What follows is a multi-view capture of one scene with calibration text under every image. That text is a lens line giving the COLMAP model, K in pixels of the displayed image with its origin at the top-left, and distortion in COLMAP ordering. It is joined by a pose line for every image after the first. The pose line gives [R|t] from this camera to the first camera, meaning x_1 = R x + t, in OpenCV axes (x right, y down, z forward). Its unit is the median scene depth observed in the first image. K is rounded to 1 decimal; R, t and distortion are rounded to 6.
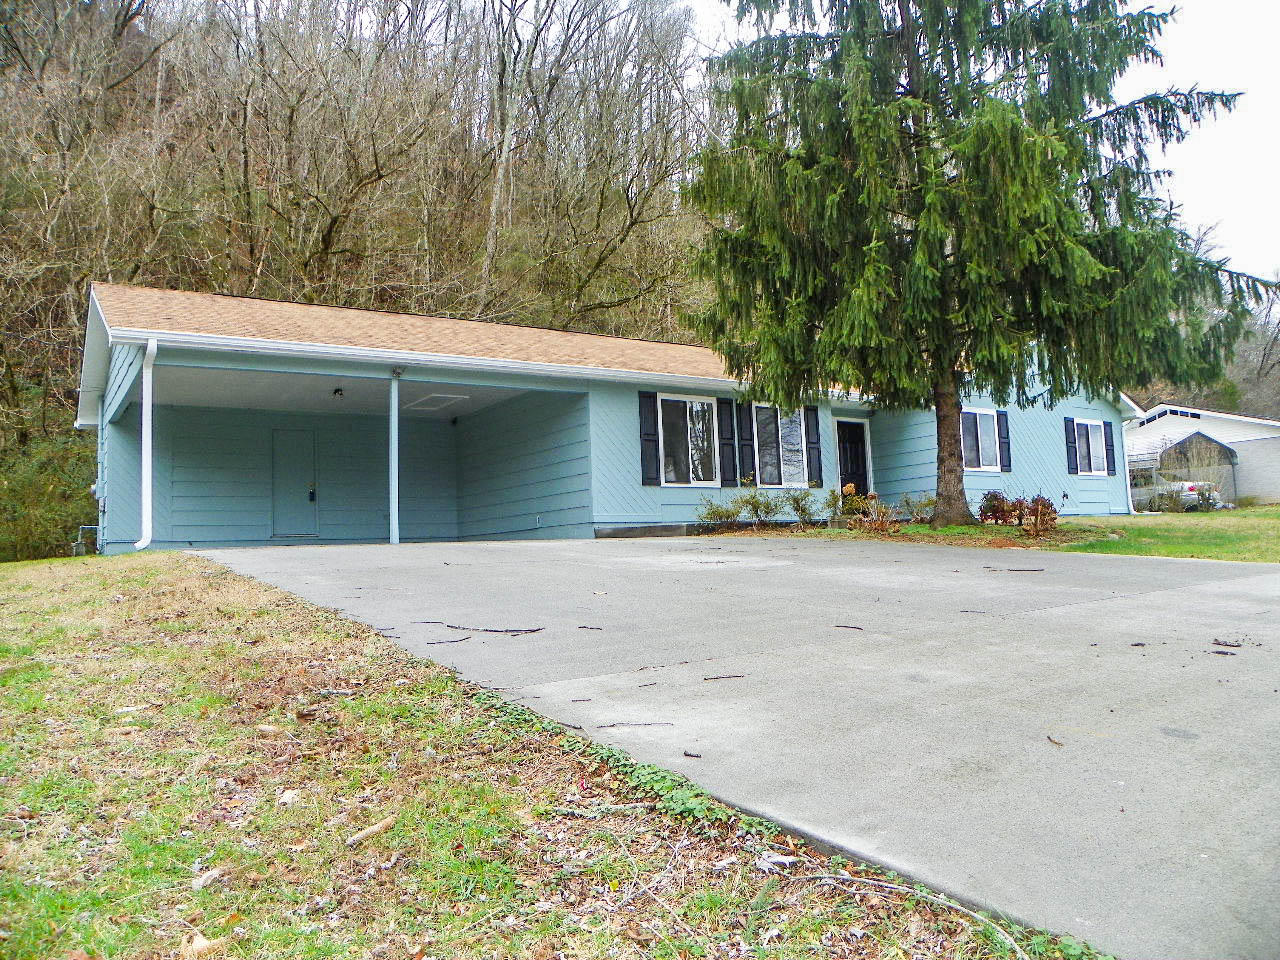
lens RADIAL K [[984.8, 0, 637.0], [0, 984.8, 480.5], [0, 0, 1]] dist [-0.160545, 0.108004]
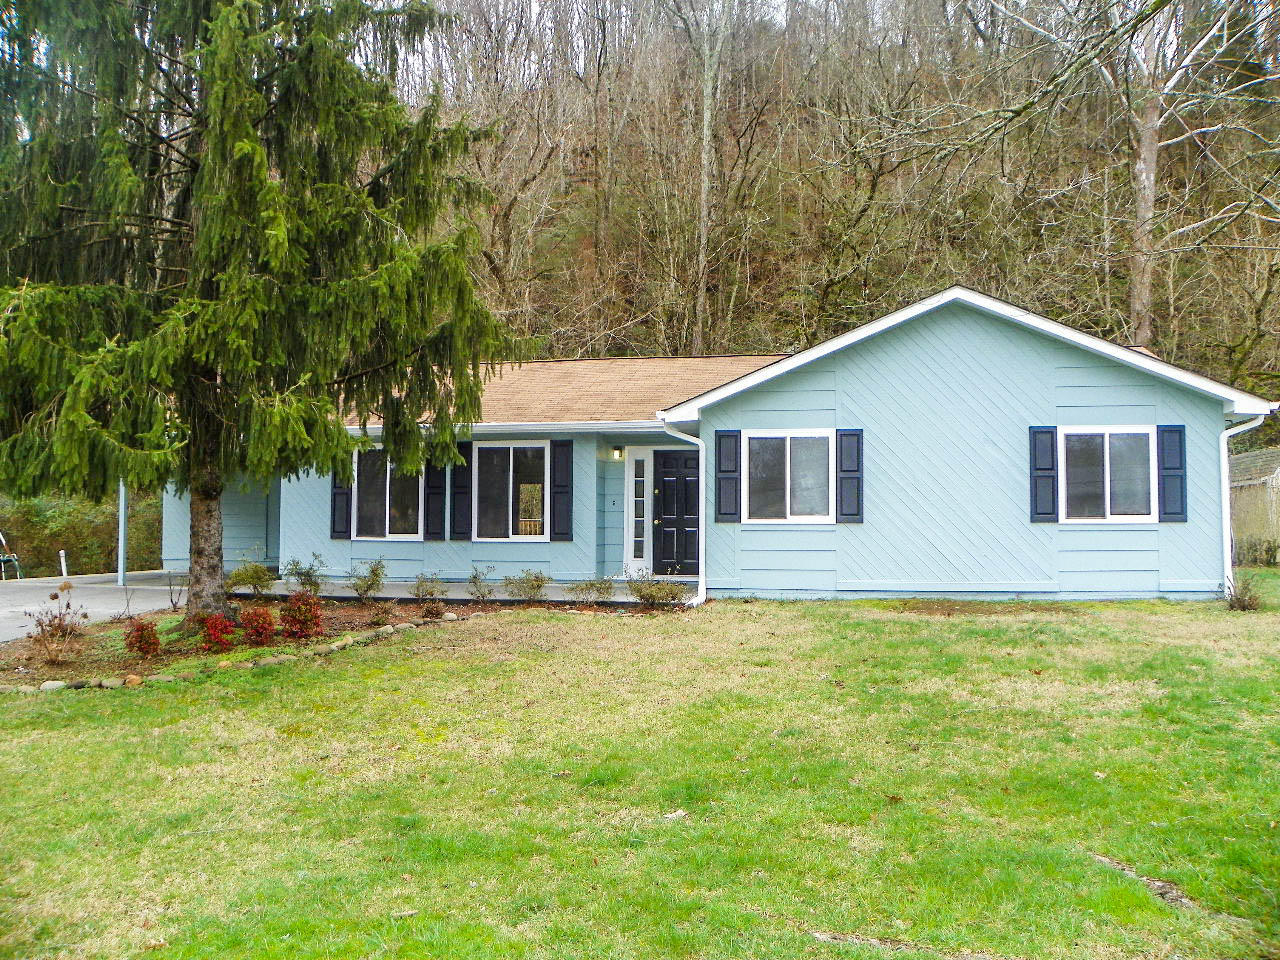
lens RADIAL K [[984.3, 0, 640.0], [0, 984.3, 480.0], [0, 0, 1]] dist [-0.161167, 0.108401]
pose [[0.701485, 0.005055, -0.712666, 0.918224], [0.028071, 0.999003, 0.034716, -0.079581], [0.712131, -0.044358, 0.700644, 0.530189]]
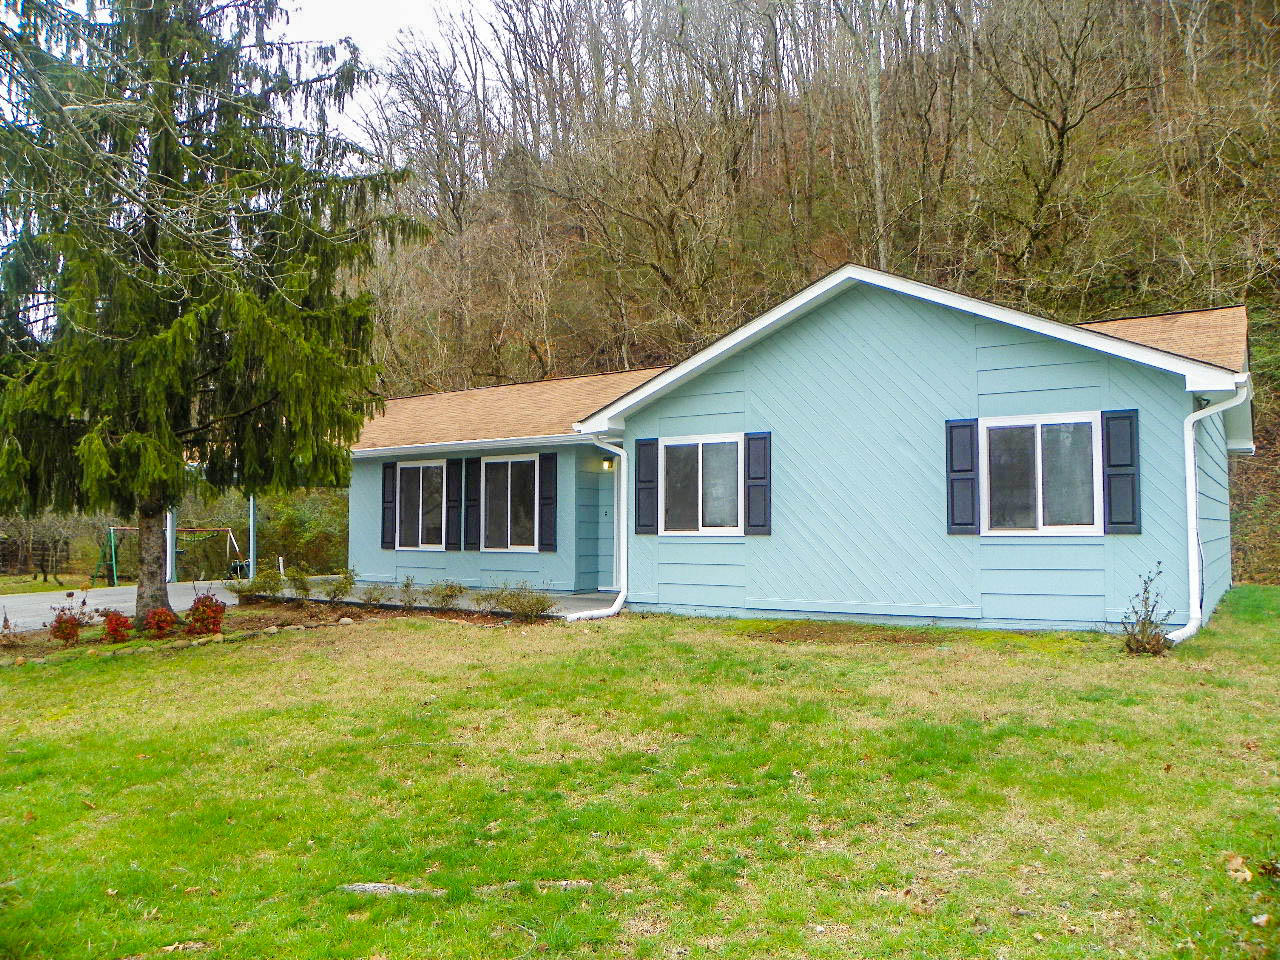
lens RADIAL K [[984.8, 0, 637.0], [0, 984.8, 480.5], [0, 0, 1]] dist [-0.160545, 0.108004]
pose [[0.359662, -0.009788, -0.933031, 1.124807], [0.062475, 0.997954, 0.013614, -0.068206], [0.930989, -0.063188, 0.359538, 0.867697]]
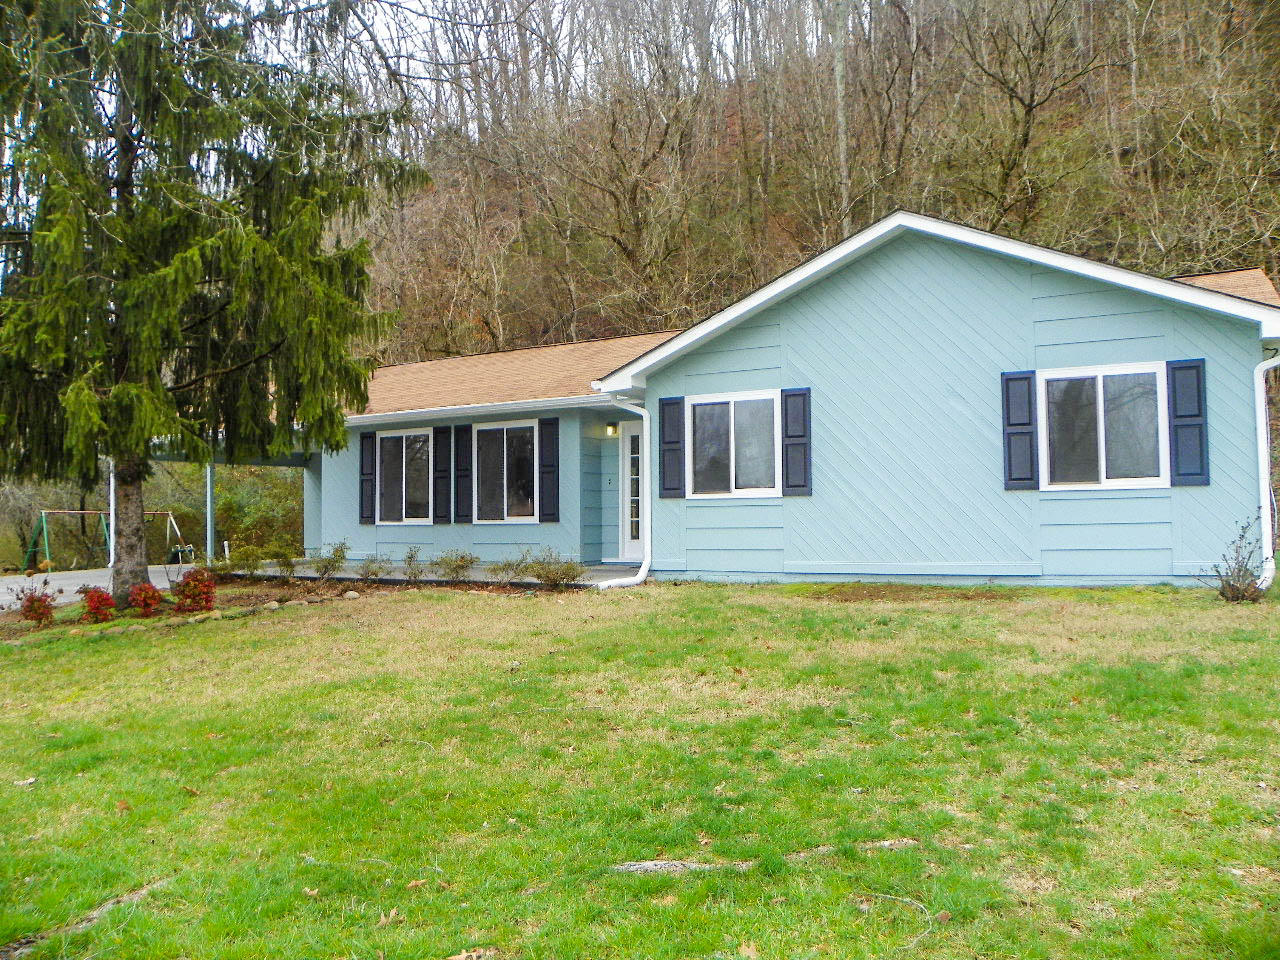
lens RADIAL K [[984.3, 0, 640.0], [0, 984.3, 480.0], [0, 0, 1]] dist [-0.161167, 0.108401]
pose [[0.444724, -0.005263, -0.895652, 1.048271], [0.066708, 0.997400, 0.027262, -0.049594], [0.893180, -0.071871, 0.443919, 0.802298]]
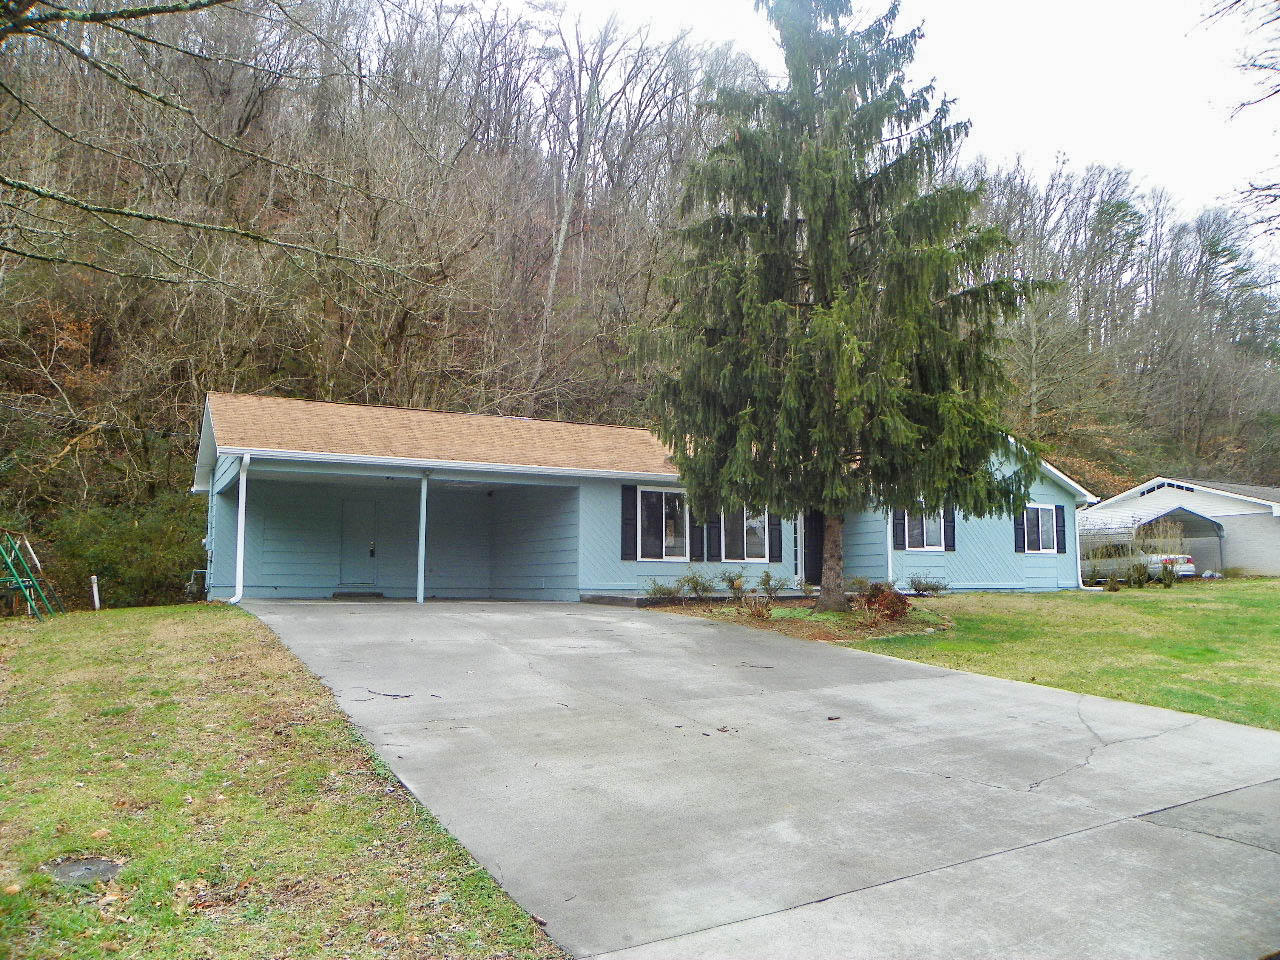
lens RADIAL K [[984.8, 0, 637.0], [0, 984.8, 480.5], [0, 0, 1]] dist [-0.160545, 0.108004]
pose [[0.994444, 0.030062, -0.100879, 0.148028], [-0.032313, 0.999262, -0.020761, -0.070697], [0.100180, 0.023905, 0.994682, -0.253427]]
